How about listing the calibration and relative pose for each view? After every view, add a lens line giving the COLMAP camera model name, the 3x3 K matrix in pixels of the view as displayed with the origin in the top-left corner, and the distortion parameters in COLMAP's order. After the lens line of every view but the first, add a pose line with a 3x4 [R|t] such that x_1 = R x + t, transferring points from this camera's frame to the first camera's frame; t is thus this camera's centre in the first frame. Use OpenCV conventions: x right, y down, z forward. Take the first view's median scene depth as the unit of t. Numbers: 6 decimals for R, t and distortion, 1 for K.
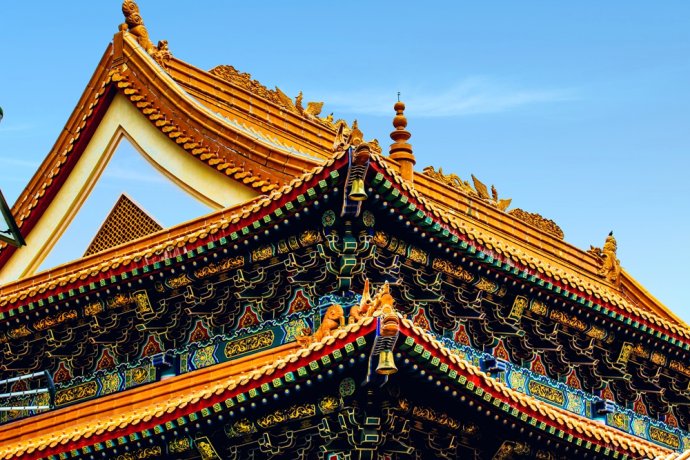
lens RADIAL K [[2258.3, 0, 345.0], [0, 2258.3, 230.0], [0, 0, 1]] dist [-0.113170, -1.388427]
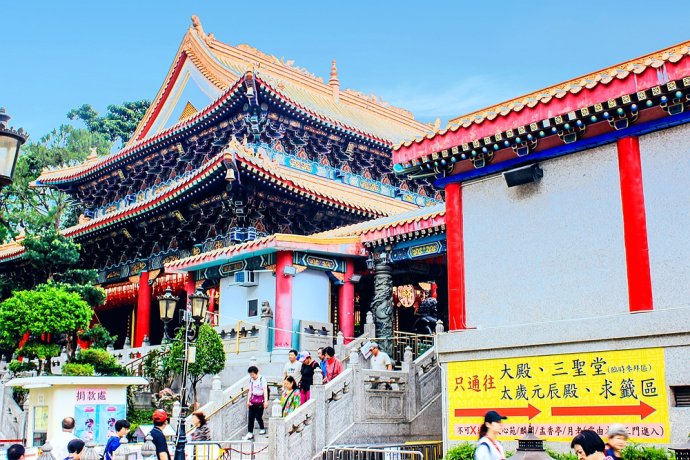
lens RADIAL K [[779.3, 0, 345.0], [0, 779.3, 230.0], [0, 0, 1]] dist [-0.024020, -0.007665]
pose [[0.993084, -0.007211, -0.117186, 0.165512], [0.022771, 0.990990, 0.131986, 0.014567], [0.115179, -0.133742, 0.984300, 0.260566]]
